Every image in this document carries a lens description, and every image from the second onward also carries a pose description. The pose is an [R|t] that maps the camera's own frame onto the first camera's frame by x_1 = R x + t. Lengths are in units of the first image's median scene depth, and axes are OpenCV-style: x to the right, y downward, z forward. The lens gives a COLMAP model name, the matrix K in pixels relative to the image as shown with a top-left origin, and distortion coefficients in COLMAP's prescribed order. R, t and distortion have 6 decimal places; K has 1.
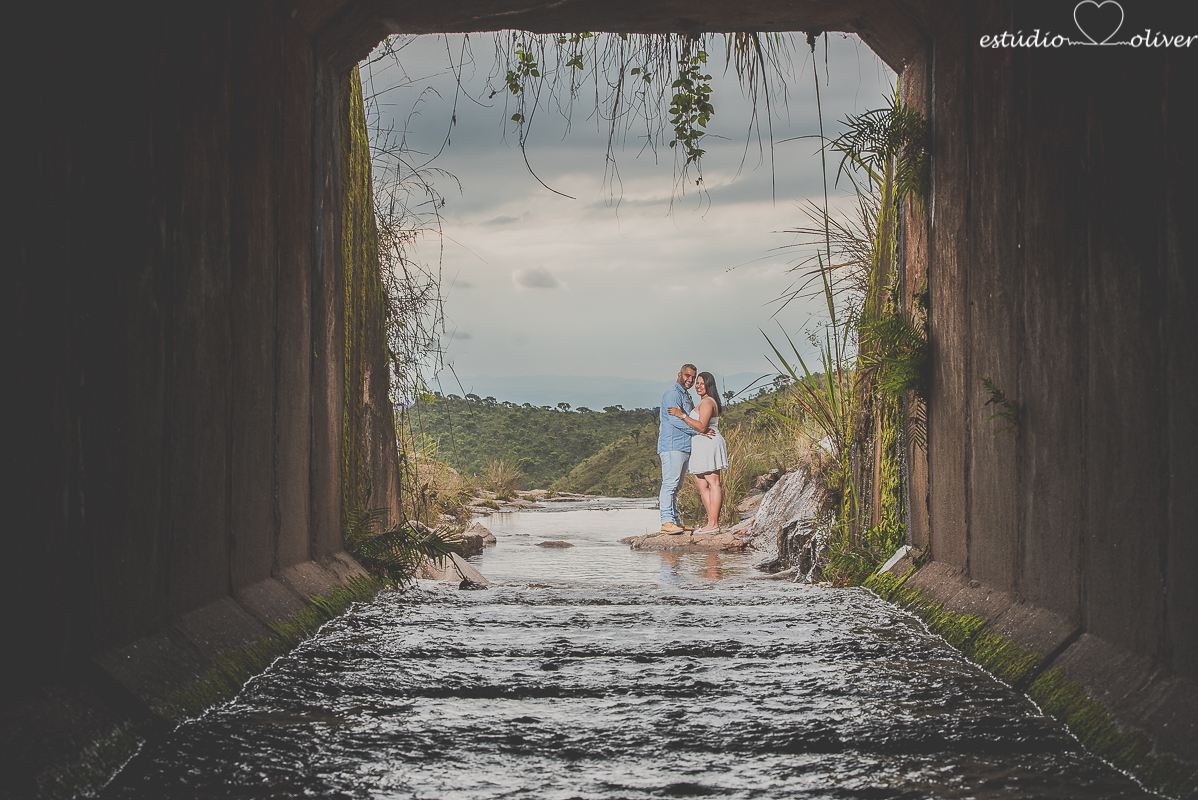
lens RADIAL K [[2398.1, 0, 599.0], [0, 2398.1, 400.0], [0, 0, 1]] dist [-0.071063, -0.153324]
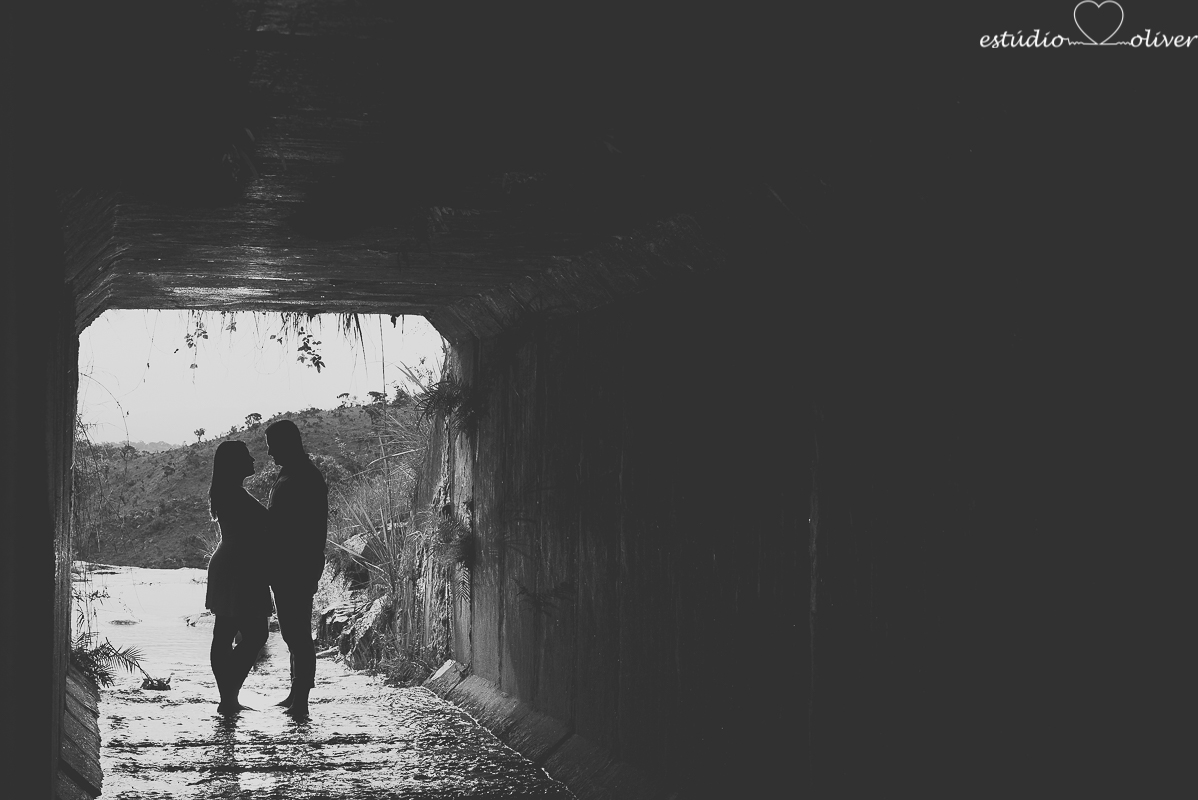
lens RADIAL K [[2398.1, 0, 599.0], [0, 2398.1, 400.0], [0, 0, 1]] dist [-0.071063, -0.153324]
pose [[0.975508, 0.020249, 0.219031, -0.121610], [-0.016991, 0.999715, -0.016751, -0.083707], [-0.219308, 0.012619, 0.975574, -0.524135]]
